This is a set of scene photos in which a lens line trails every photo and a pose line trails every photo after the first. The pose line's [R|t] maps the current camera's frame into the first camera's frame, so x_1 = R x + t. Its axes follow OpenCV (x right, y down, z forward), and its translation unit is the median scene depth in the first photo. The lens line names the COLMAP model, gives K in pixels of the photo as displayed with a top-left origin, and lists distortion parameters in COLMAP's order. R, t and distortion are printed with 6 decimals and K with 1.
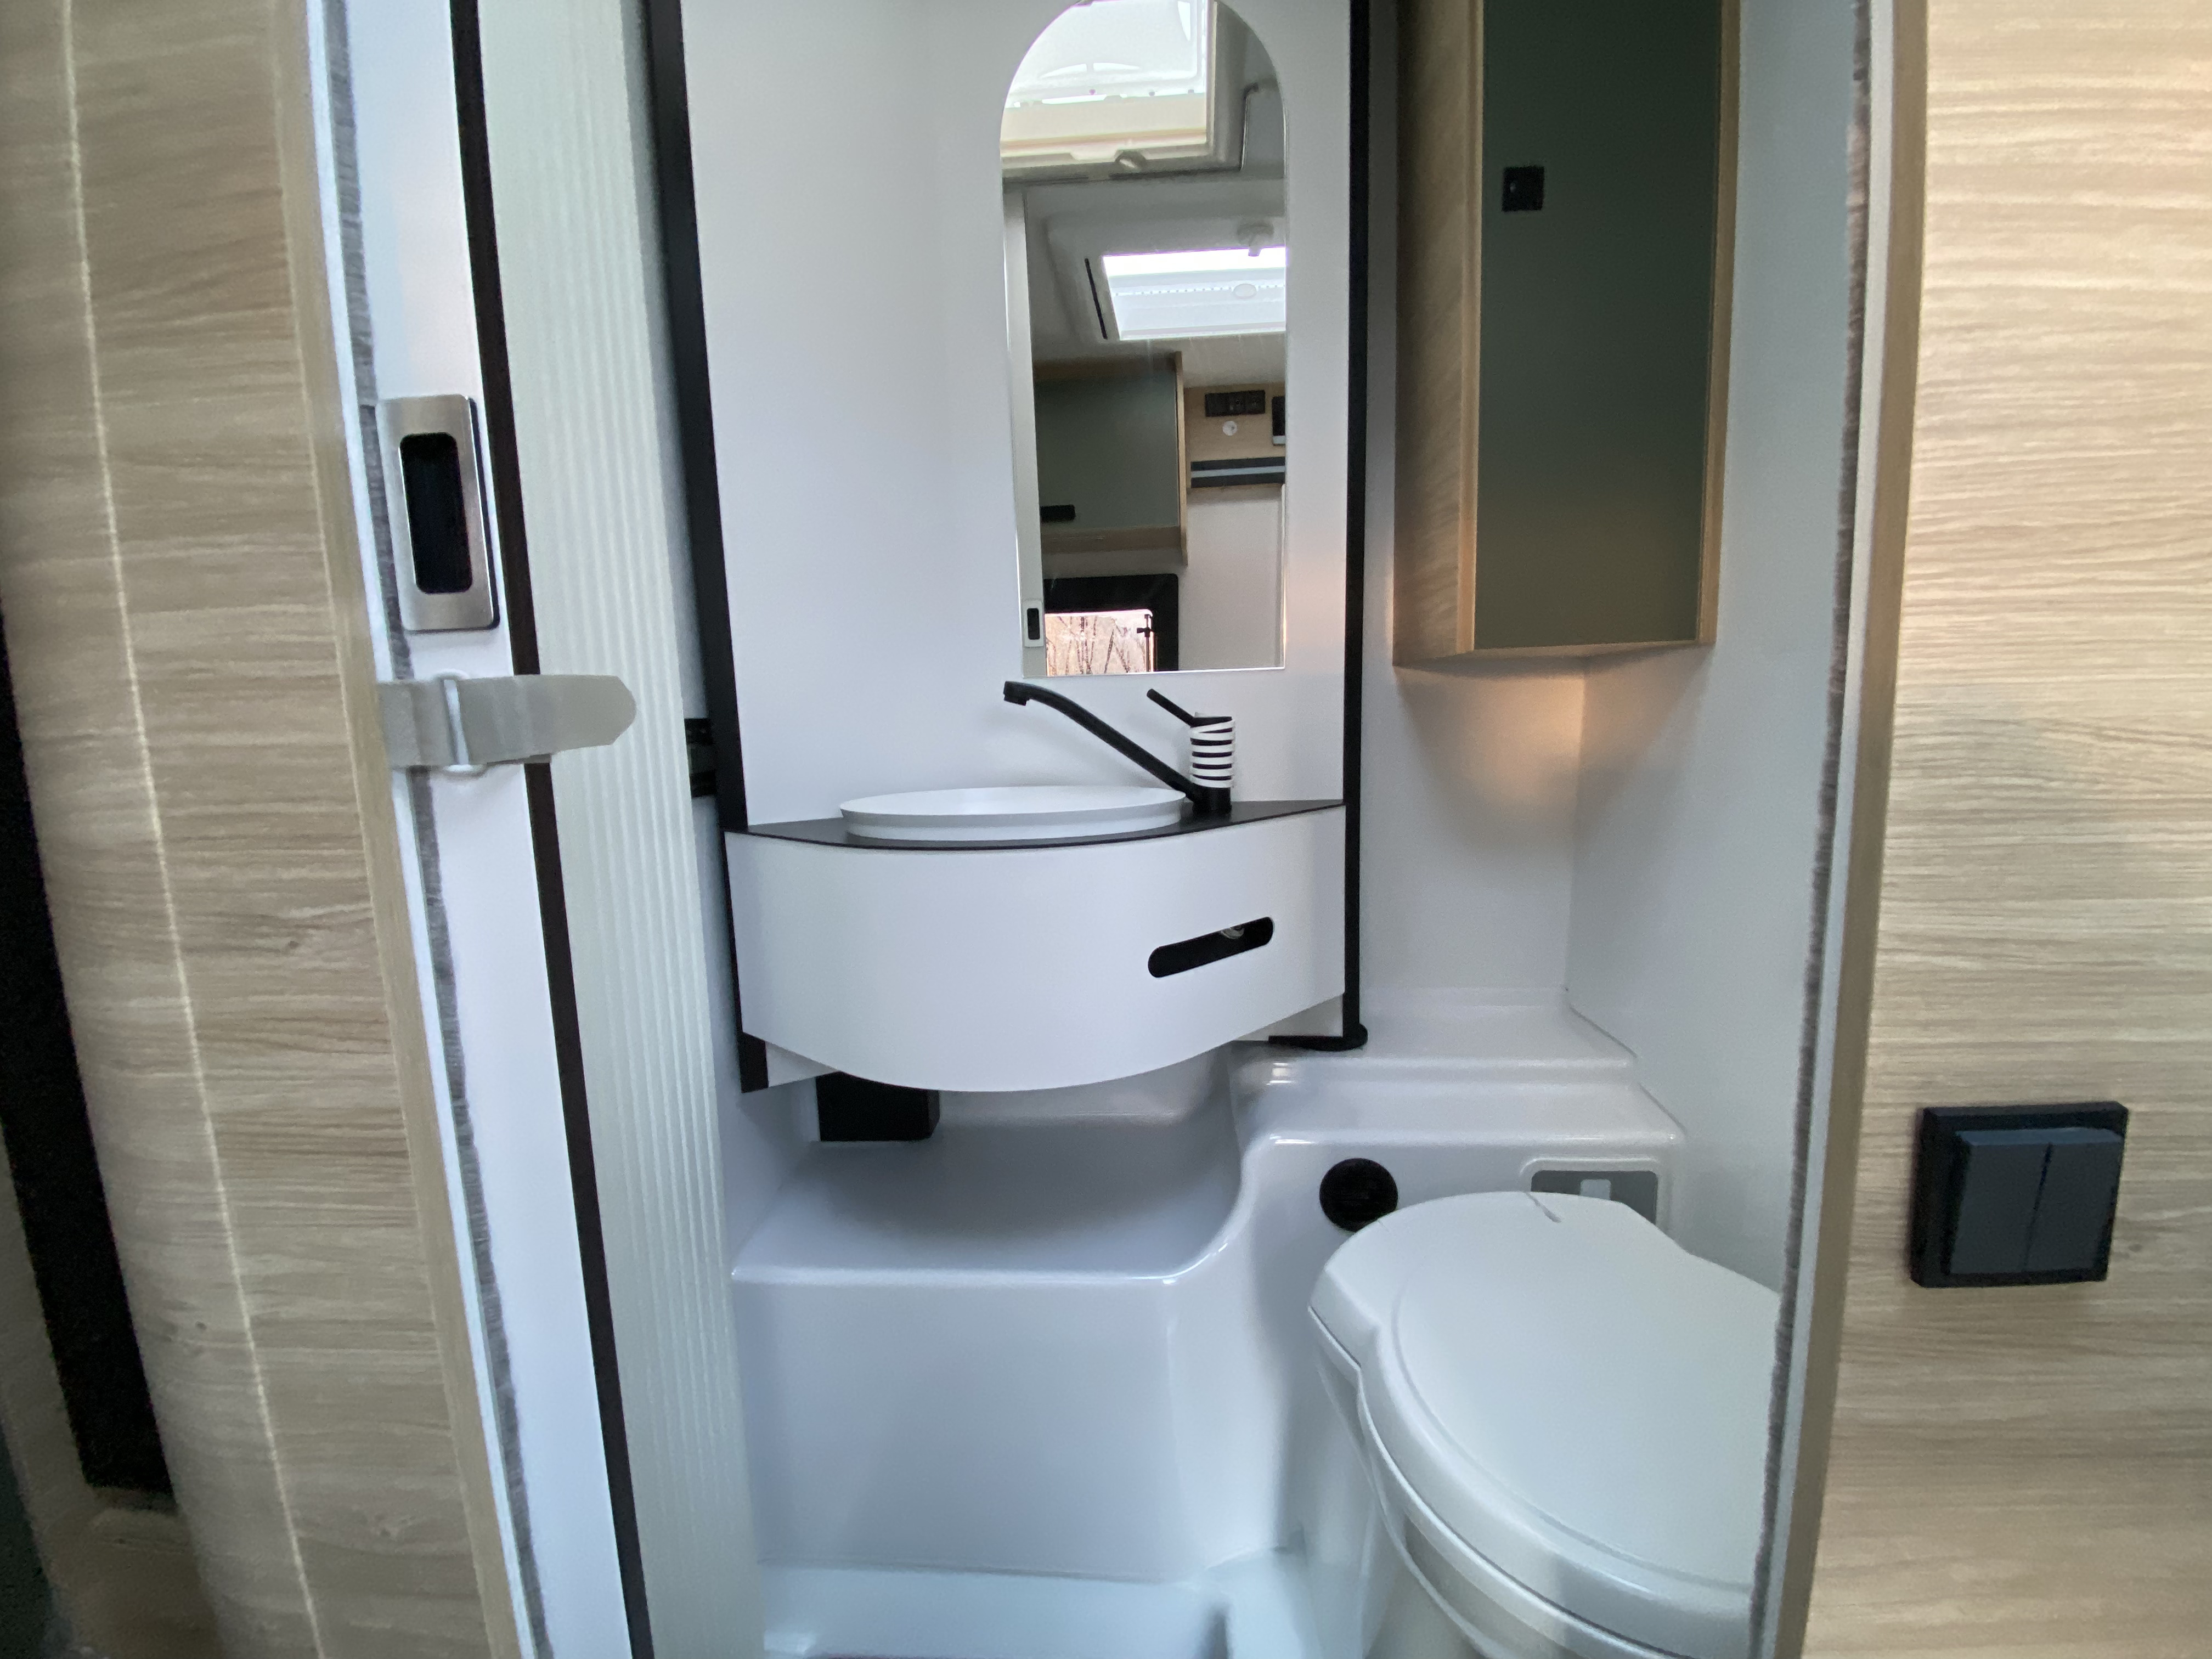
lens RADIAL K [[928.0, 0, 1122.9], [0, 928.0, 838.2], [0, 0, 1]] dist [-0.011683, -0.007635]
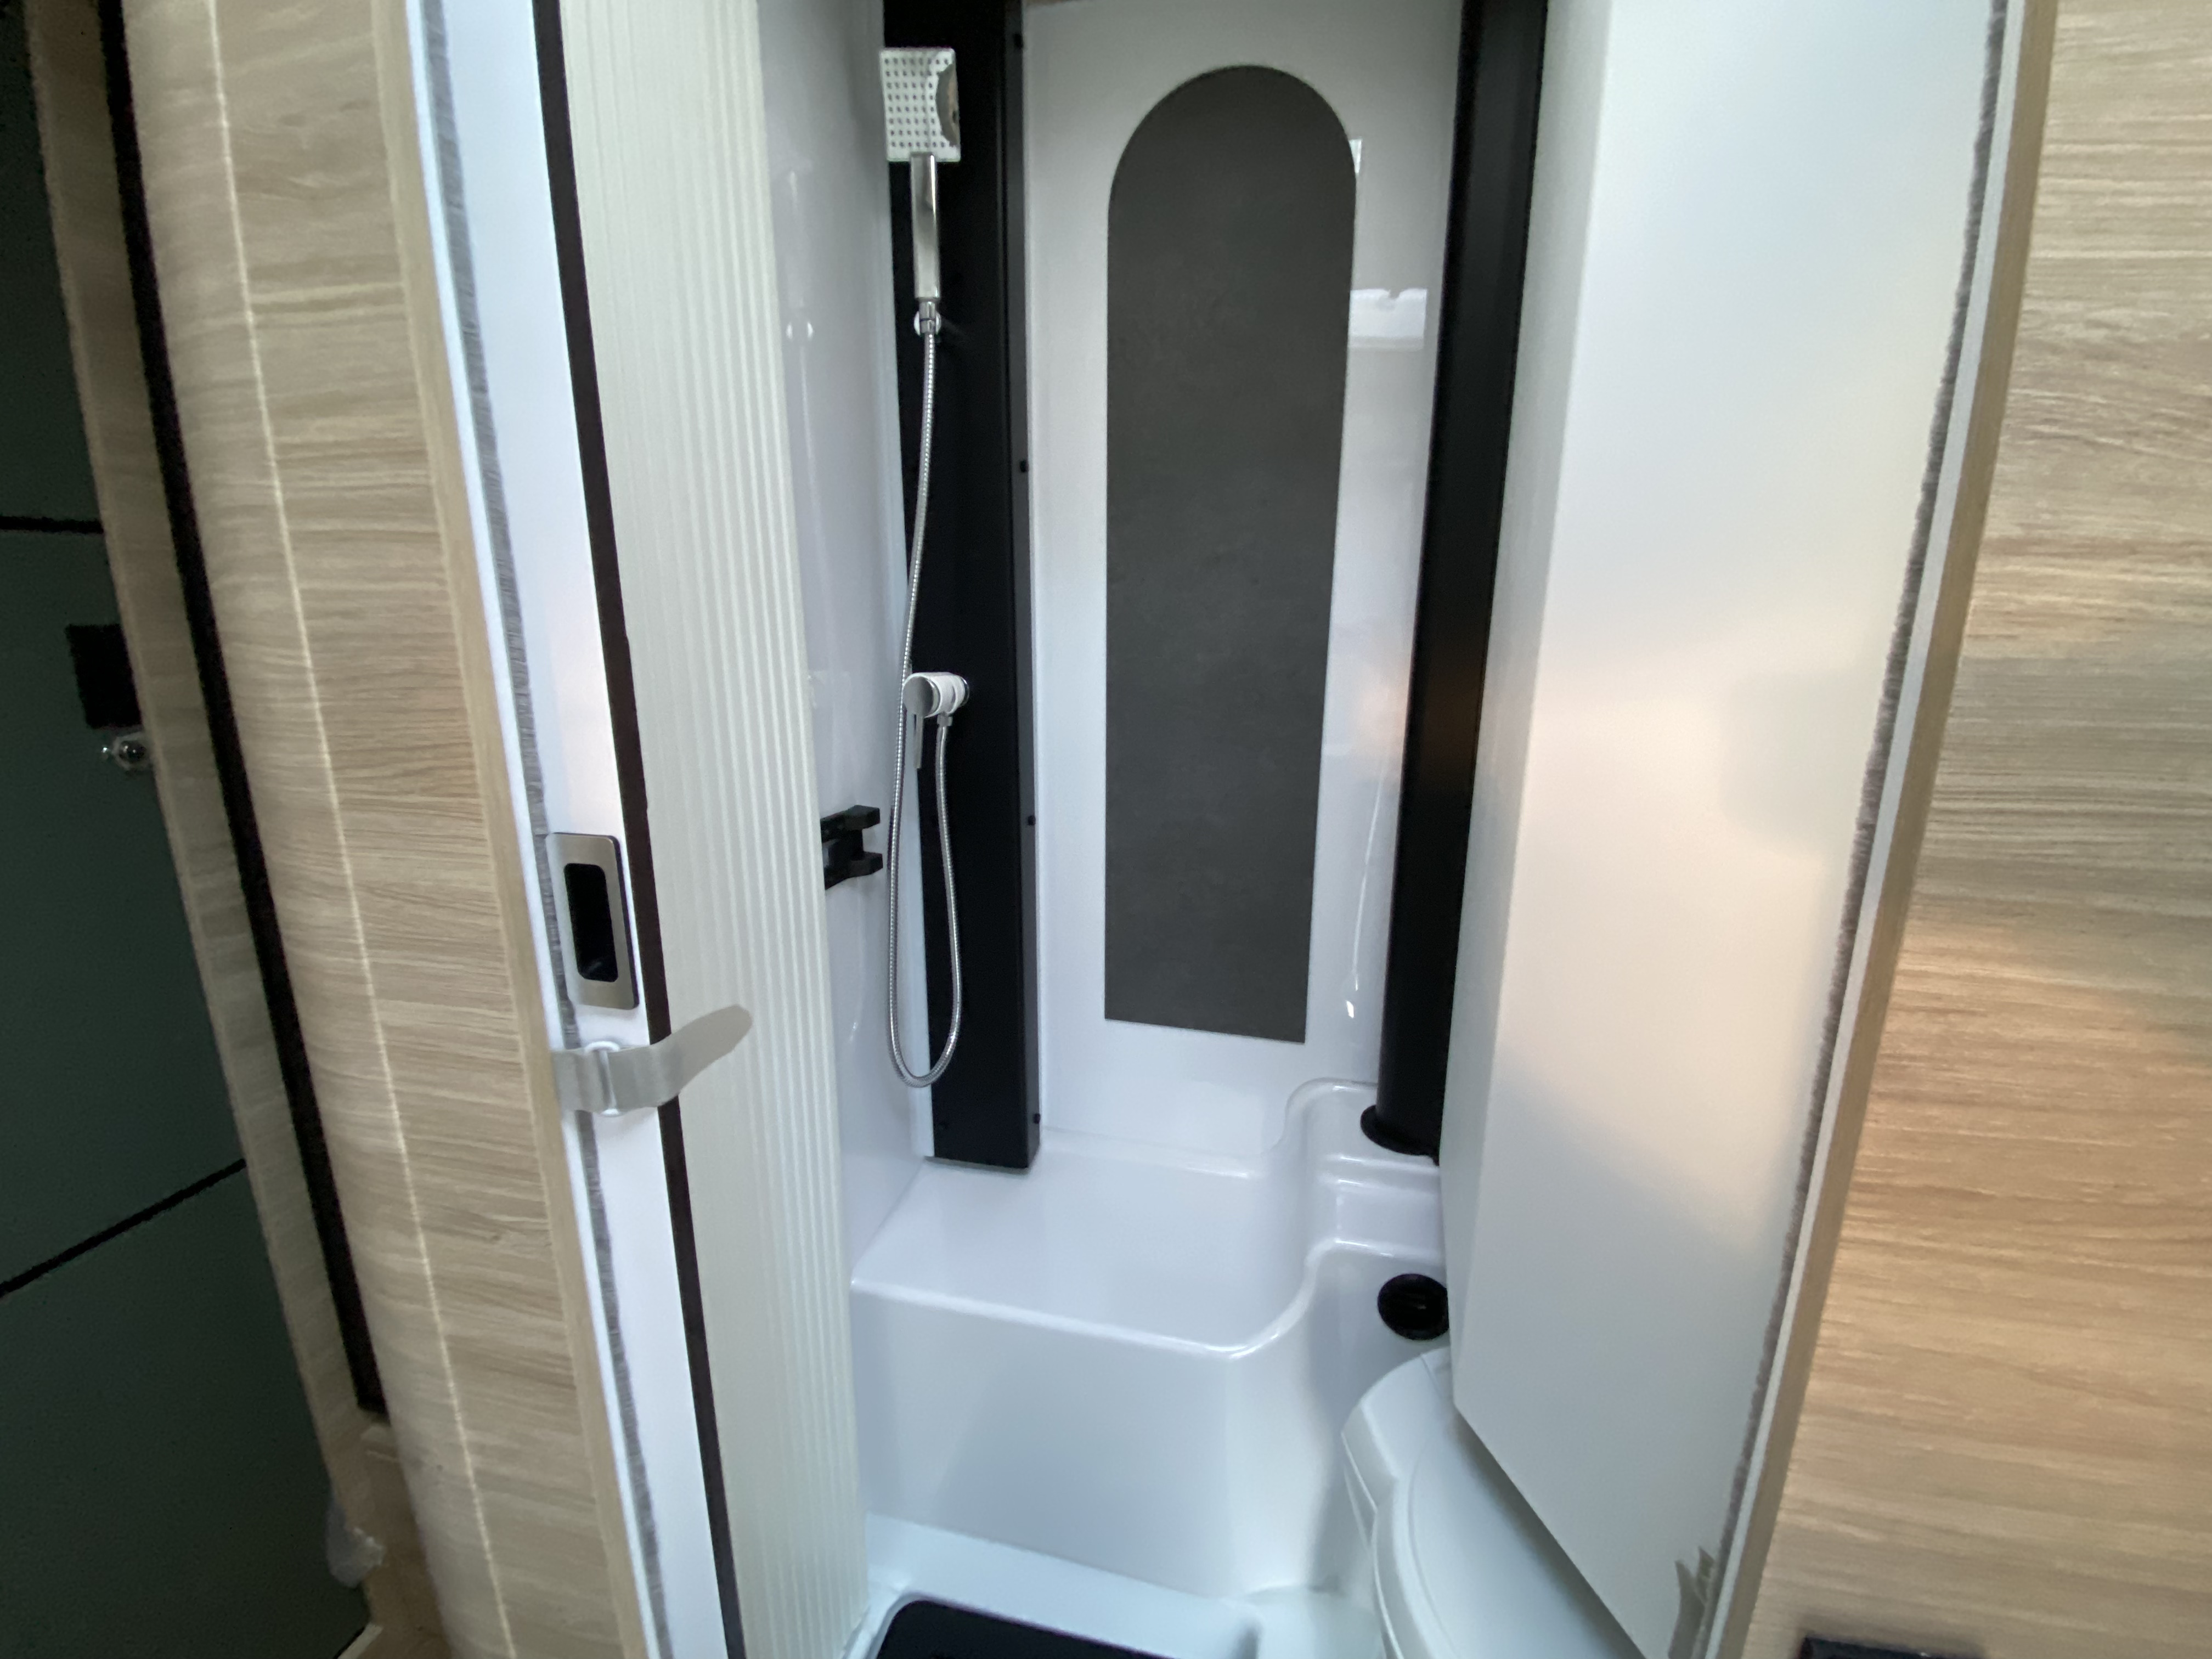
lens RADIAL K [[928.0, 0, 1109.8], [0, 928.0, 831.4], [0, 0, 1]] dist [-0.011683, -0.007635]
pose [[0.983738, 0.070310, -0.165278, 0.146282], [-0.054517, 0.993670, 0.098226, -0.648048], [0.171138, -0.087618, 0.981343, -0.102789]]
